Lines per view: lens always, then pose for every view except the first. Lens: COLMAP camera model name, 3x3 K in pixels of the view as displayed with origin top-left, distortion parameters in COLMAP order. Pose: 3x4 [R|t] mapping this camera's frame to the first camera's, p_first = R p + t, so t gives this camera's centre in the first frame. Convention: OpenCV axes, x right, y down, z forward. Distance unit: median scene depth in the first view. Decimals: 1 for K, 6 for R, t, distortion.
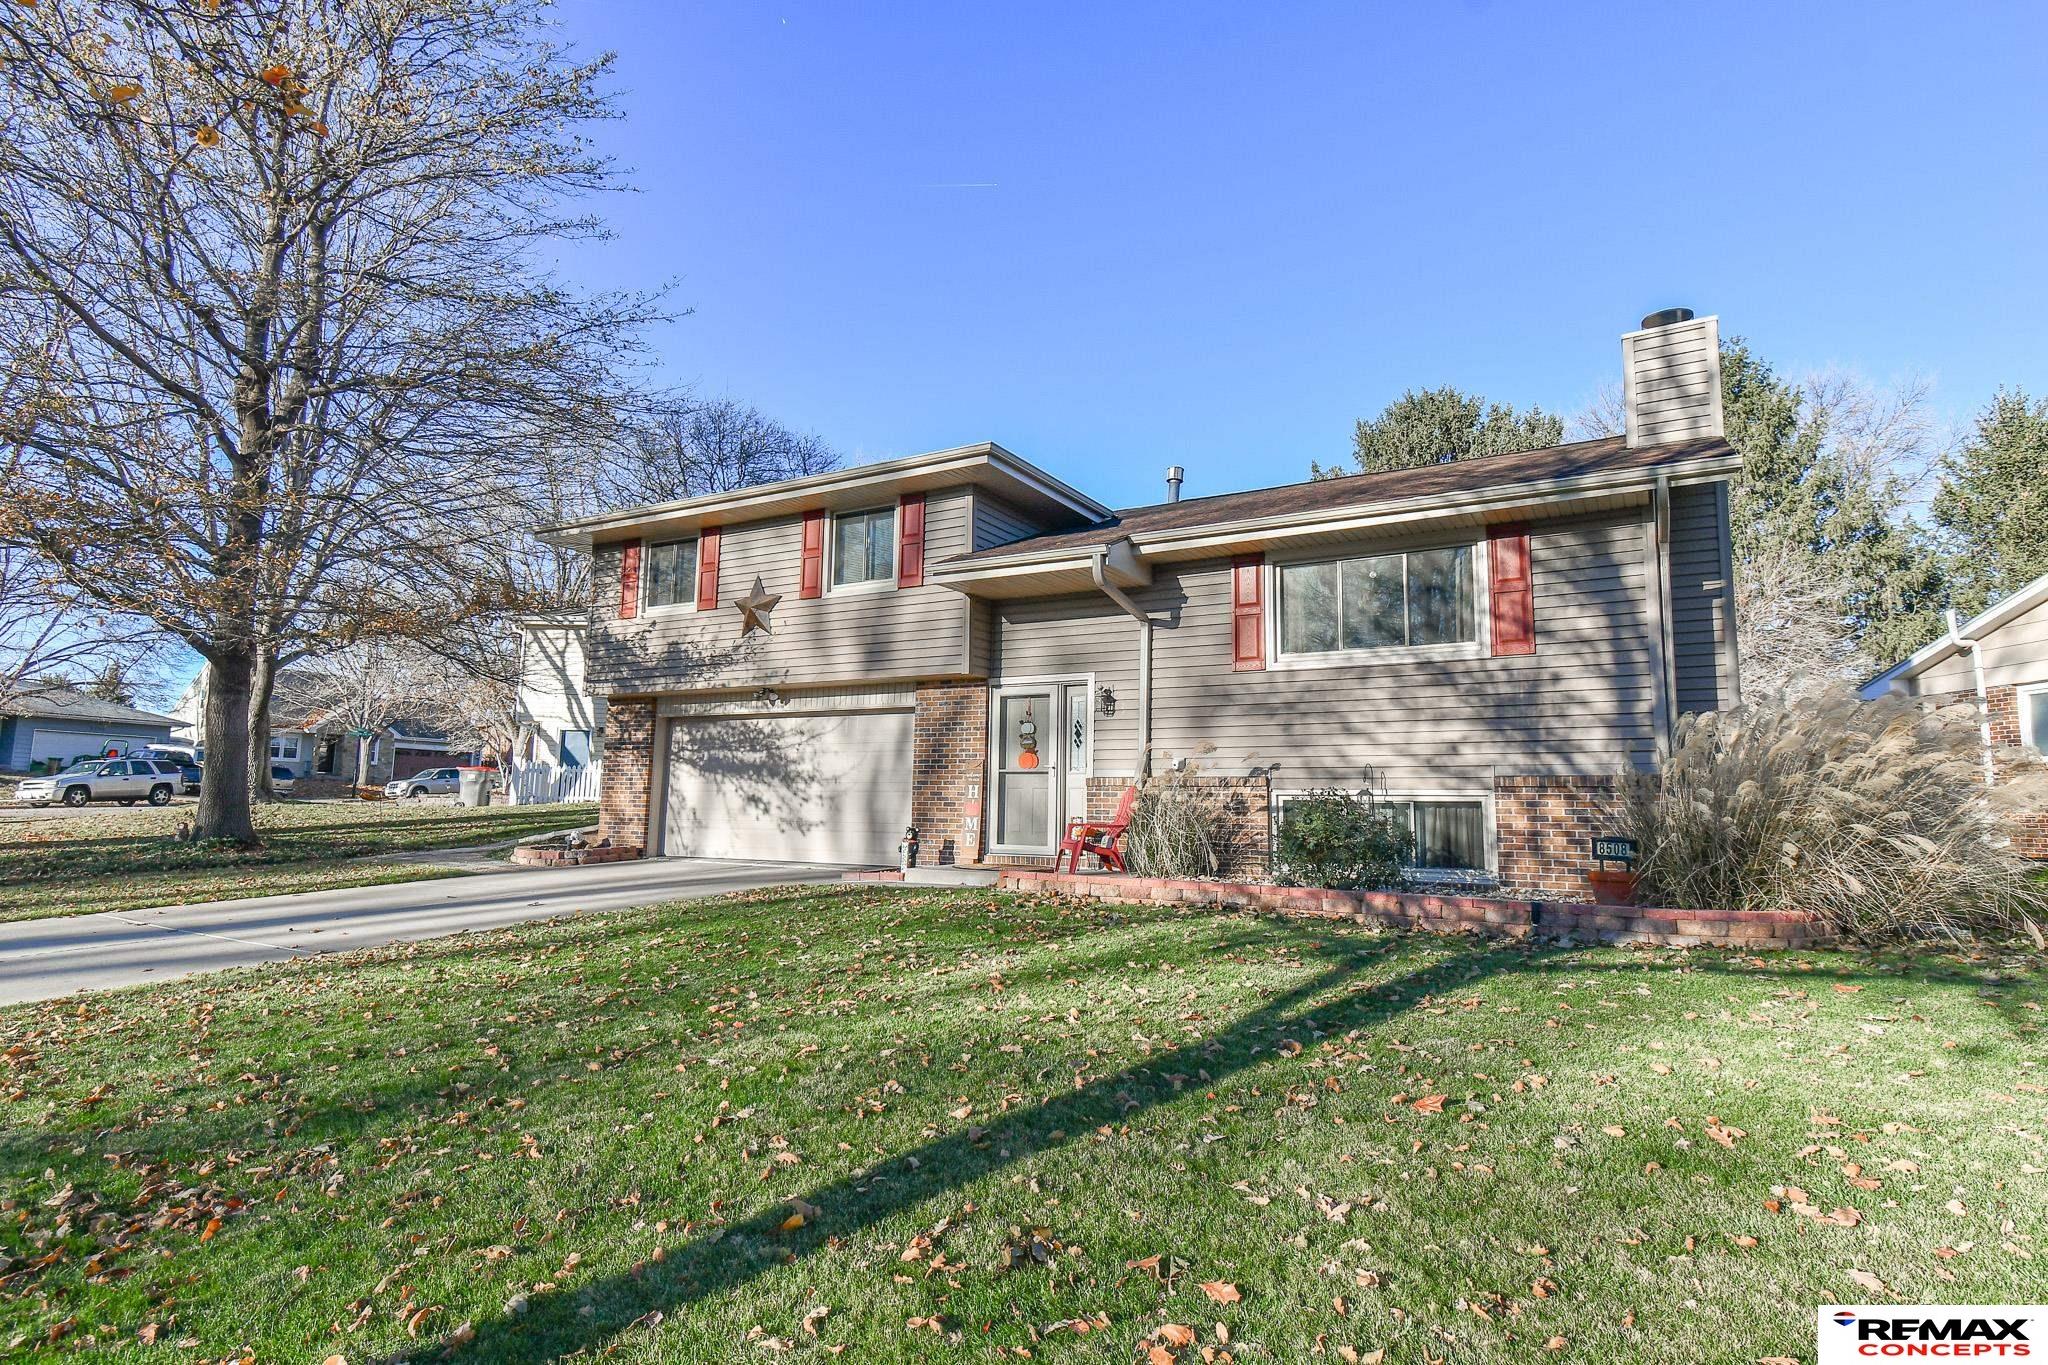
lens RADIAL K [[1092.5, 0, 1034.7], [0, 1092.5, 677.6], [0, 0, 1]] dist [0.042701, 0.001688]
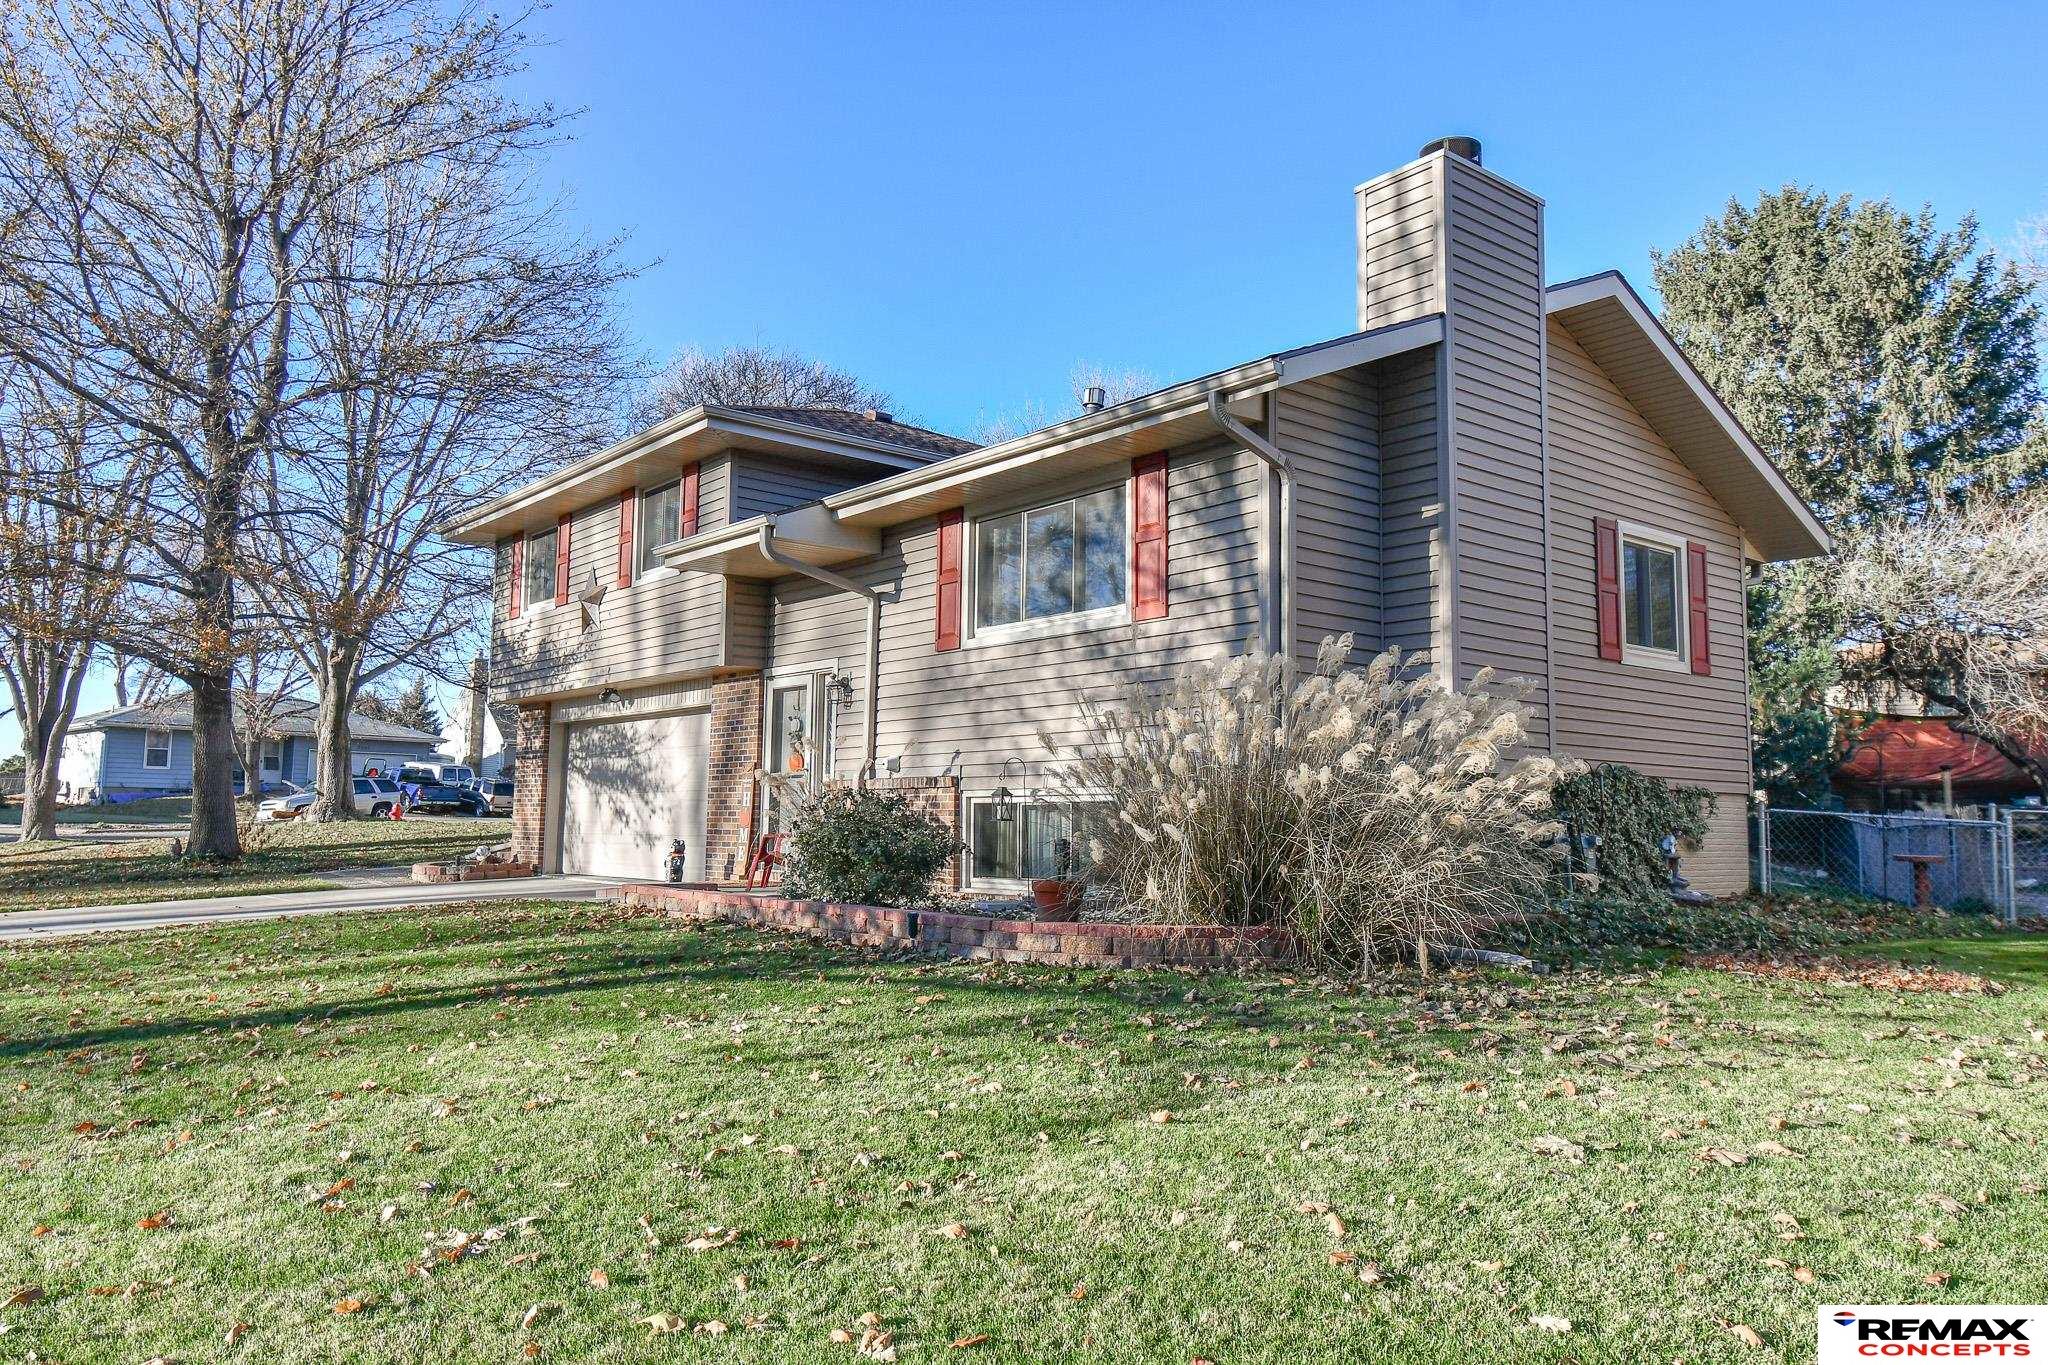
lens RADIAL K [[1490.9, 0, 1017.4], [0, 1490.9, 685.5], [0, 0, 1]] dist [0.022562, -0.000185]
pose [[0.937108, -0.039442, -0.346804, 0.562647], [0.047003, 0.998805, 0.013413, 0.007259], [0.345861, -0.028870, 0.937842, -0.046394]]
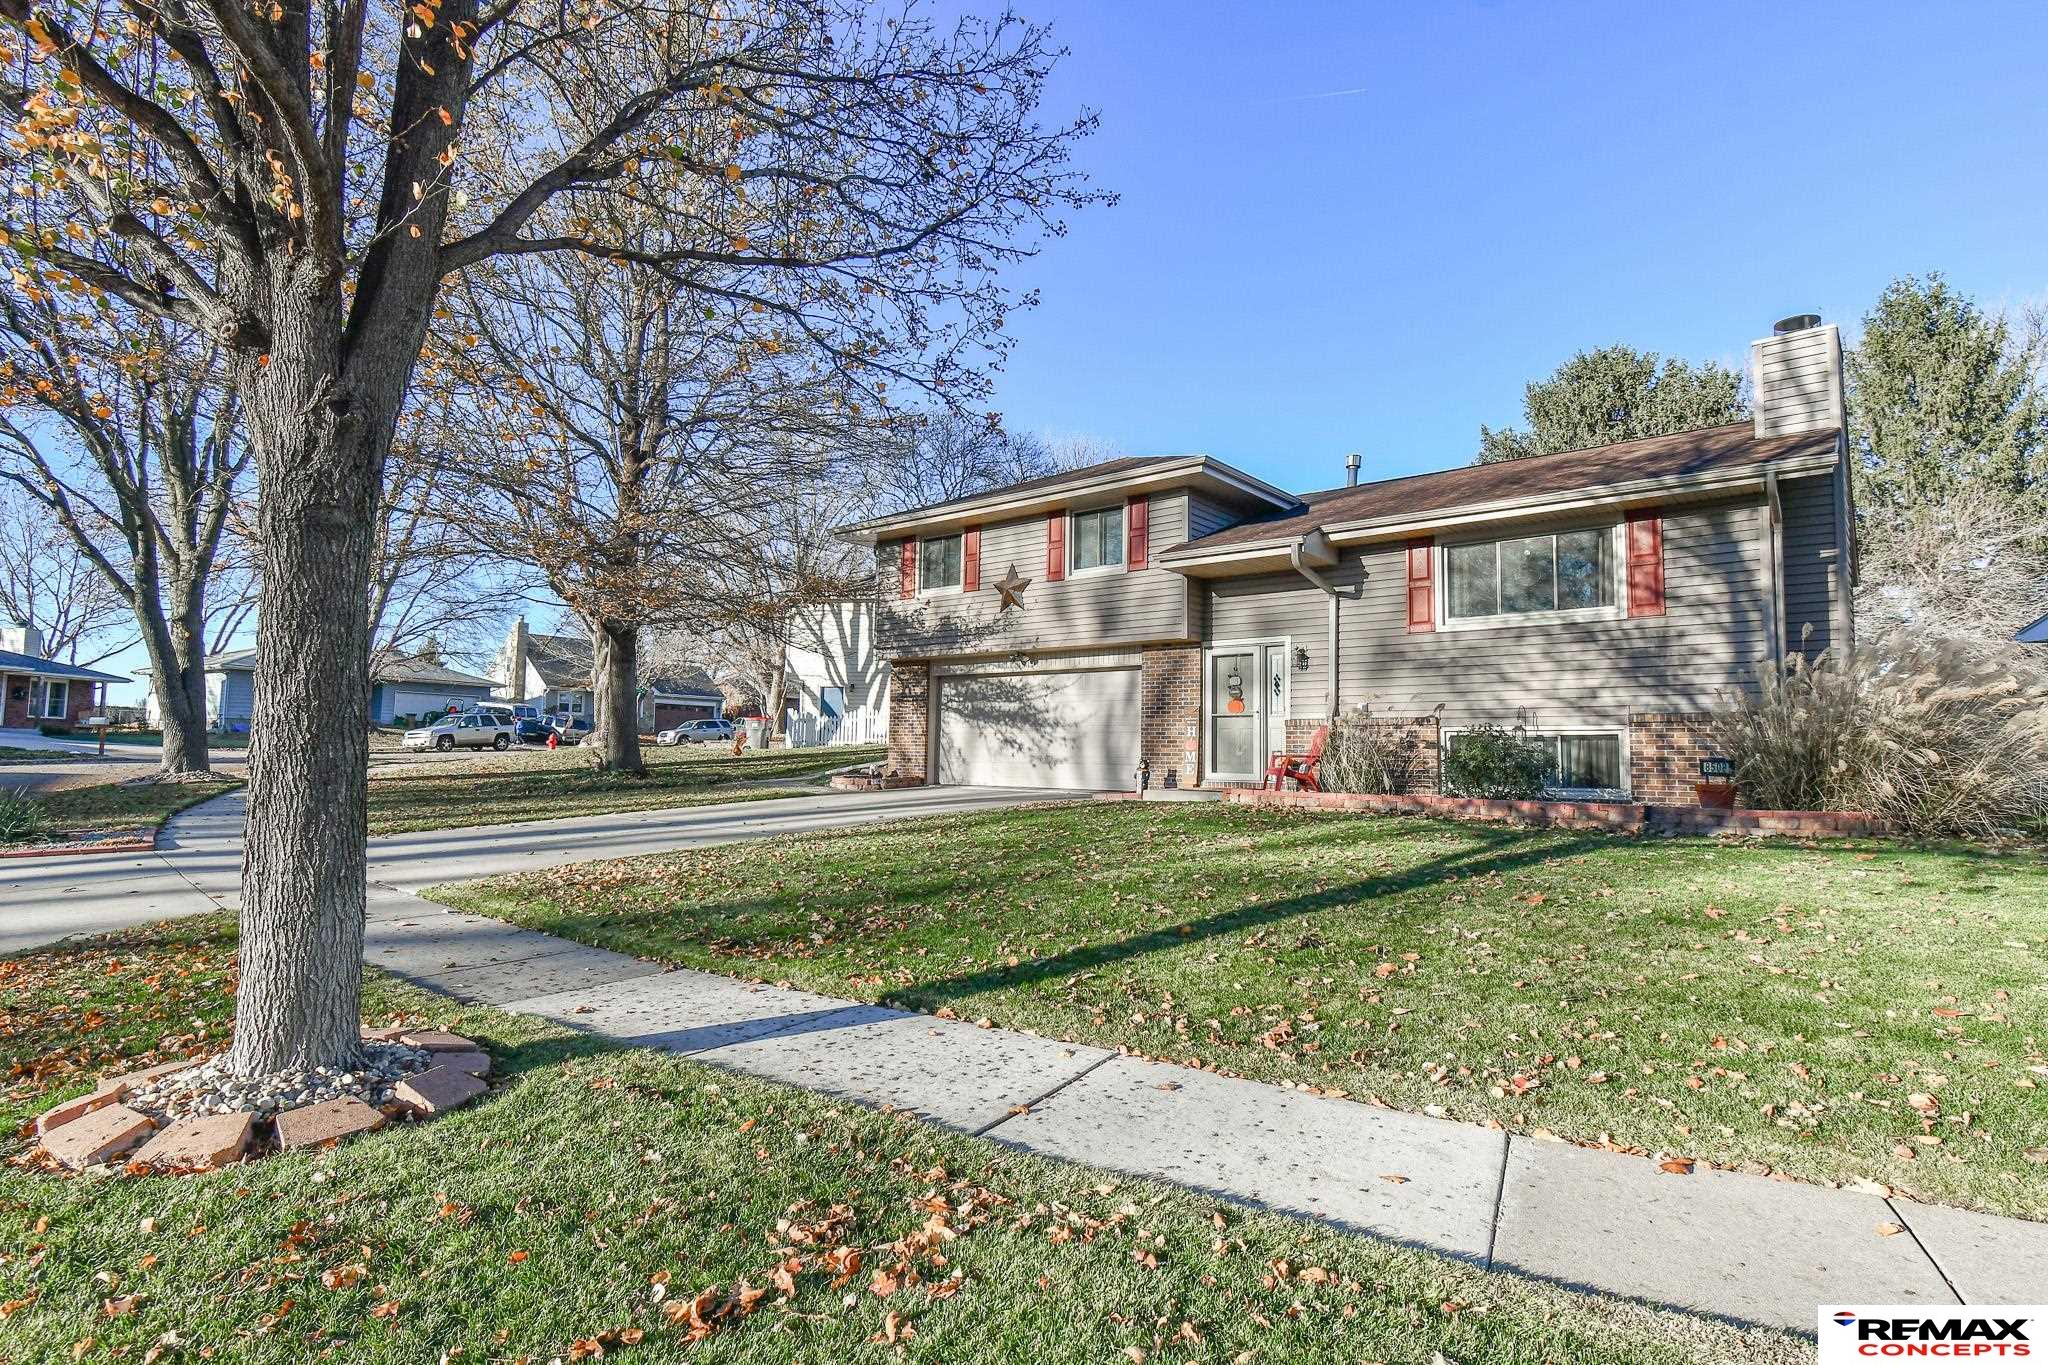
lens RADIAL K [[1061.4, 0, 1021.3], [0, 1061.4, 683.9], [0, 0, 1]] dist [0.031986, -0.008256]
pose [[0.986511, -0.014038, -0.163094, -0.049080], [0.022110, 0.998613, 0.047783, -0.013849], [0.162197, -0.050745, 0.985453, -0.239098]]
